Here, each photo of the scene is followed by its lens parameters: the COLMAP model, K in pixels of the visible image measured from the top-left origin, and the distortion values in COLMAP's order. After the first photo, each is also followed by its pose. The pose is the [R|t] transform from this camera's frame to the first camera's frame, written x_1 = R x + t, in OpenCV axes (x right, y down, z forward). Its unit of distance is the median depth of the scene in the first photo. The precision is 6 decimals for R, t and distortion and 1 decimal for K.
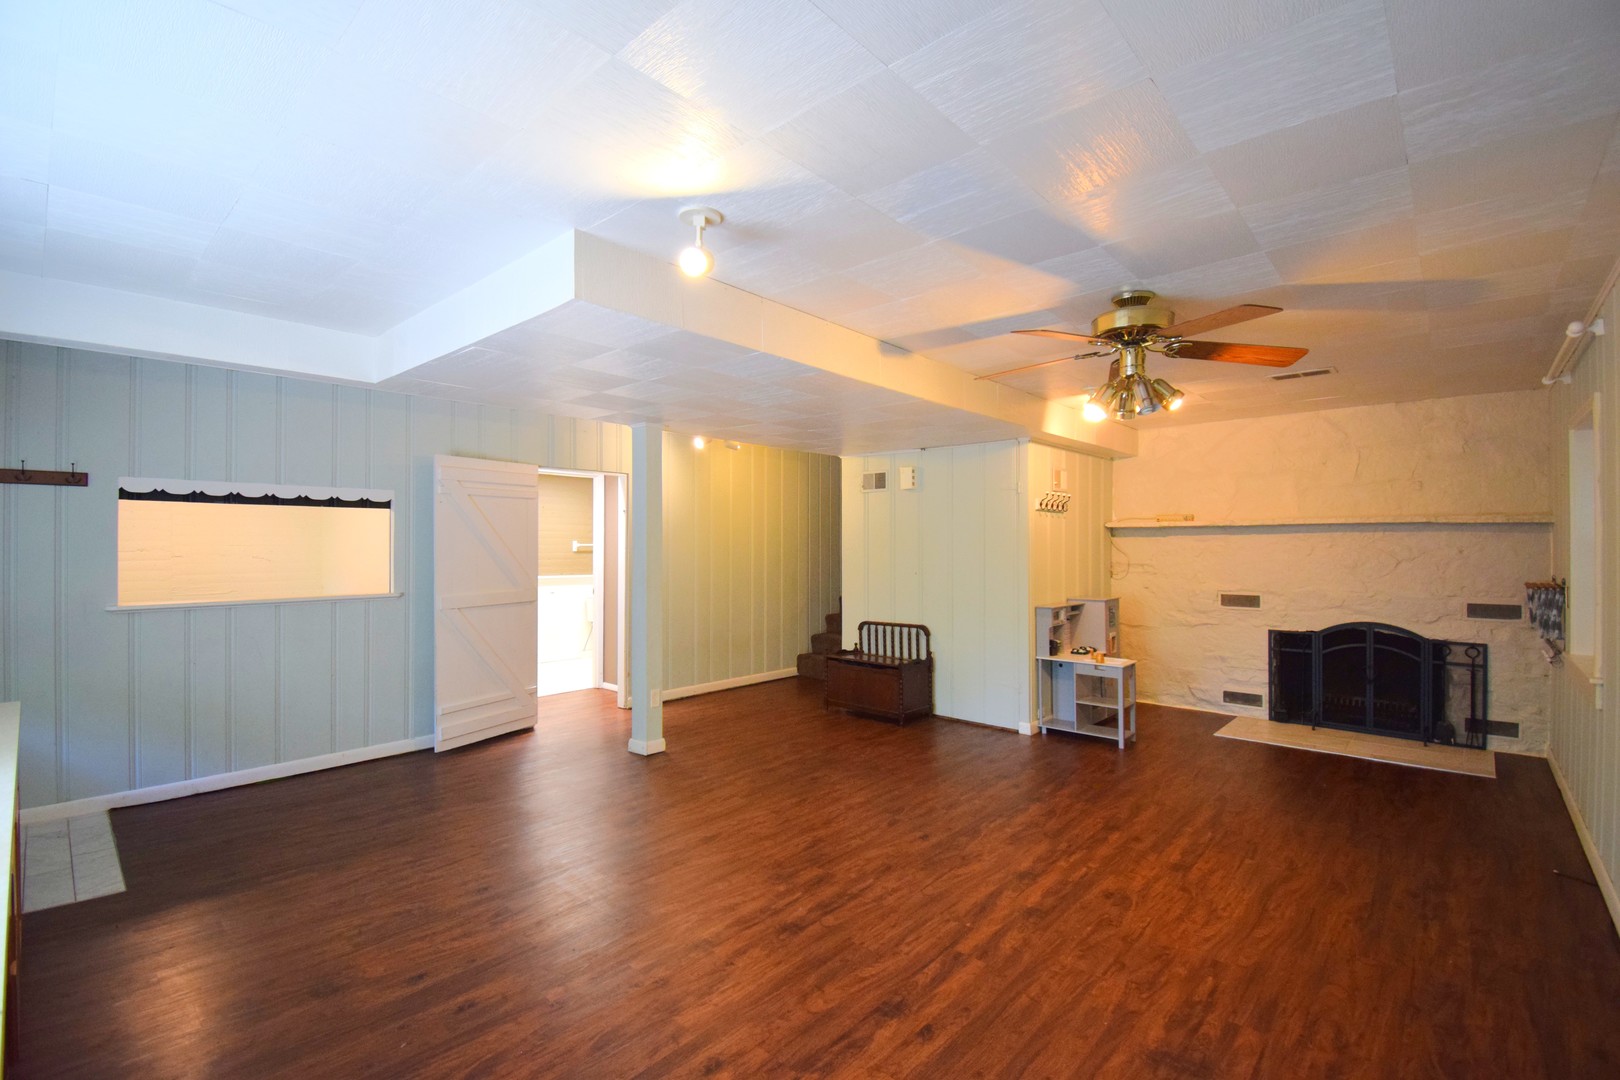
lens RADIAL K [[715.9, 0, 810.4], [0, 715.9, 537.7], [0, 0, 1]] dist [0.022658, -0.027159]
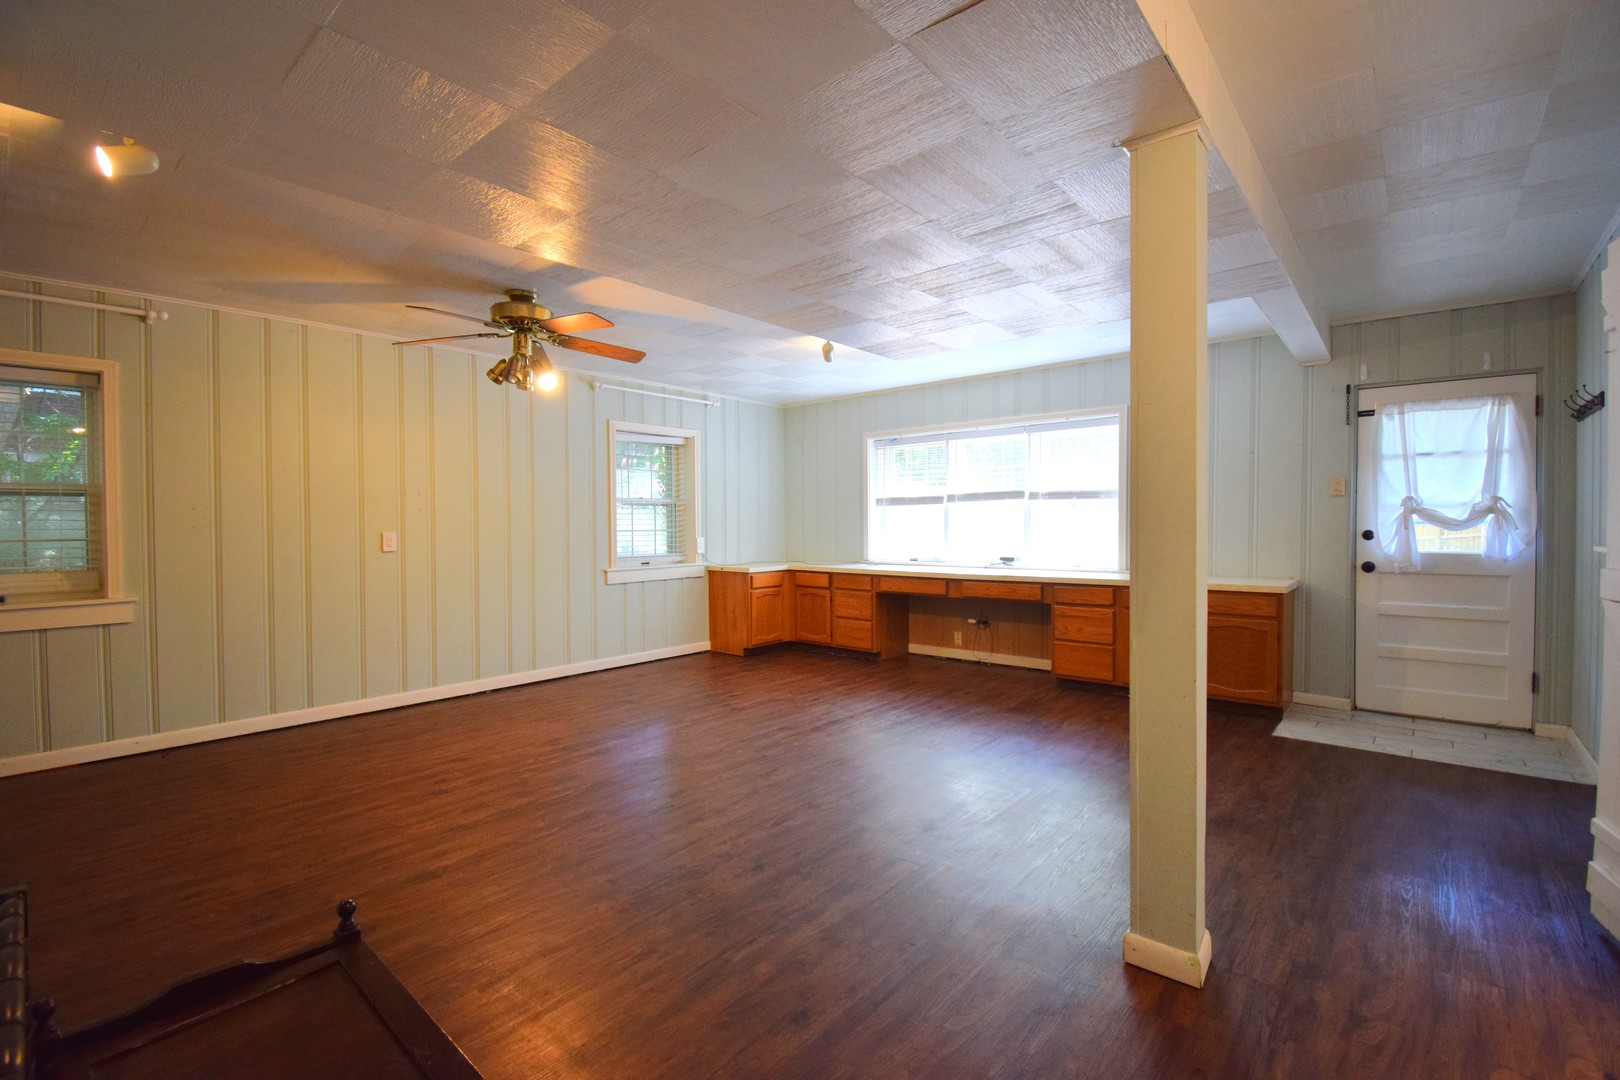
lens RADIAL K [[715.9, 0, 810.4], [0, 715.9, 537.7], [0, 0, 1]] dist [0.022658, -0.027159]
pose [[-0.999560, 0.006929, -0.028832, -0.019739], [0.006482, 0.999857, 0.015589, 0.053244], [0.028936, 0.015395, -0.999463, 1.453786]]
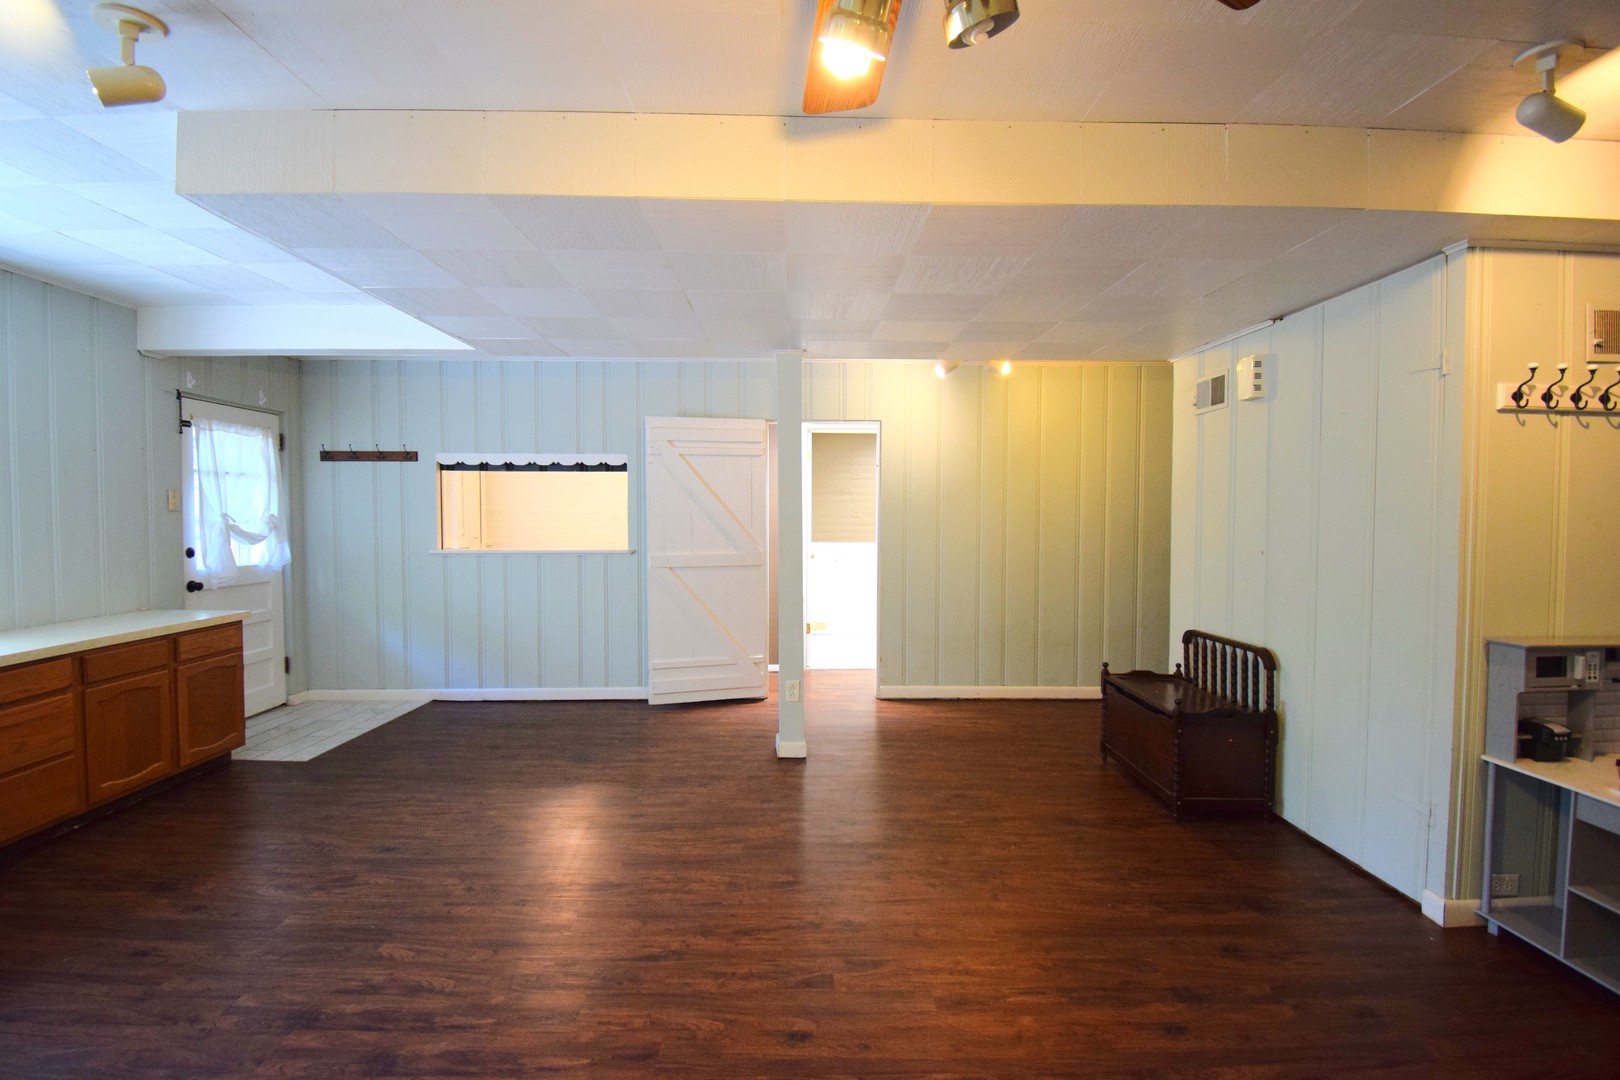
lens RADIAL K [[715.9, 0, 810.4], [0, 715.9, 537.7], [0, 0, 1]] dist [0.022658, -0.027159]
pose [[0.681435, 0.023633, -0.731497, 0.400142], [0.004766, 0.999314, 0.036725, 0.021118], [0.731863, -0.028512, 0.680855, 0.480695]]
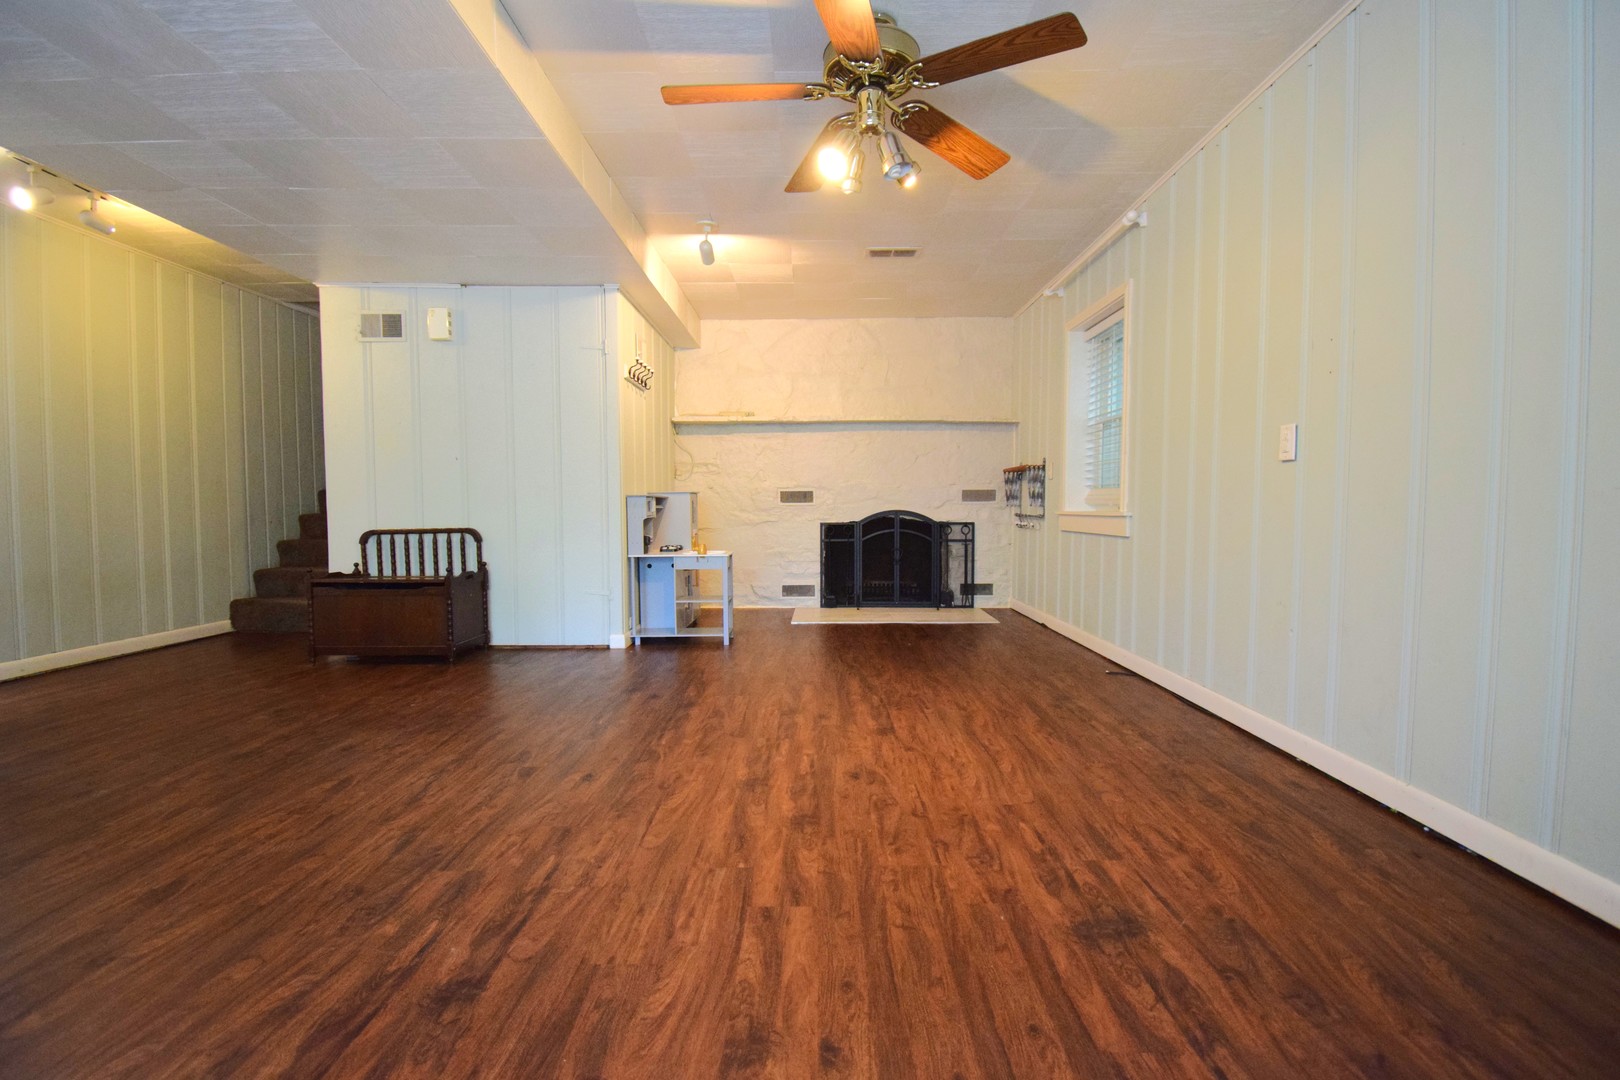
lens RADIAL K [[715.9, 0, 810.4], [0, 715.9, 537.7], [0, 0, 1]] dist [0.022658, -0.027159]
pose [[0.747229, -0.032490, 0.663771, -0.091161], [-0.003595, 0.998592, 0.052926, 0.114981], [-0.664556, -0.041934, 0.746061, 0.271840]]
